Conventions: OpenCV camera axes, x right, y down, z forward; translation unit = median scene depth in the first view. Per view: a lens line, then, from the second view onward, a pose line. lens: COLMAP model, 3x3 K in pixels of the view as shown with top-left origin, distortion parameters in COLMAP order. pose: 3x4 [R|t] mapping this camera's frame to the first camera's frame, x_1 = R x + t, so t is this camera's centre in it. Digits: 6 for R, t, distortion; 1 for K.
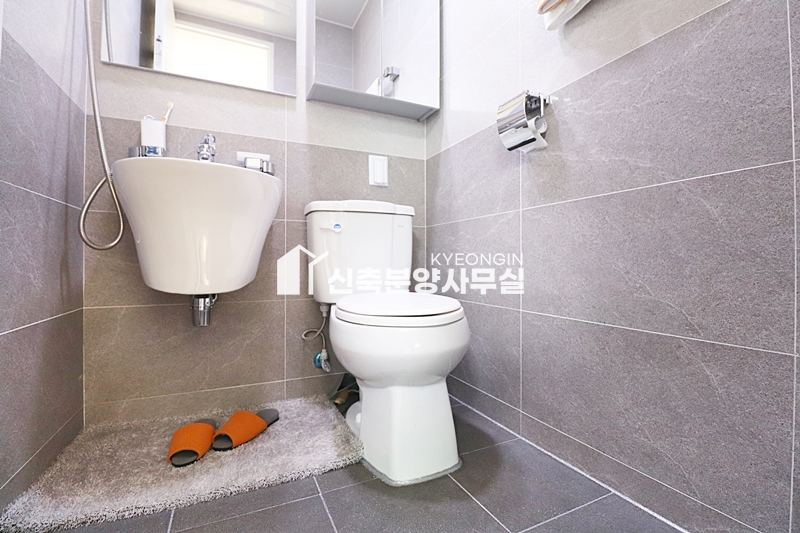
lens RADIAL K [[371.9, 0, 400.4], [0, 371.9, 263.8], [0, 0, 1]] dist [-0.016302, -0.005742]
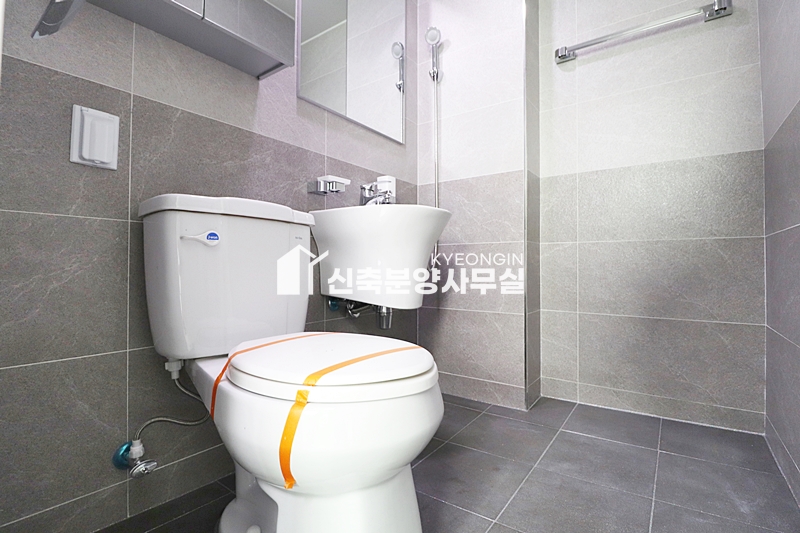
lens RADIAL K [[371.9, 0, 400.0], [0, 371.9, 268.1], [0, 0, 1]] dist [-0.016302, -0.005742]
pose [[0.876469, 0.003808, 0.481443, -1.466852], [-0.002288, 0.999990, -0.003745, -0.061697], [-0.481453, 0.002180, 0.876469, 0.103721]]
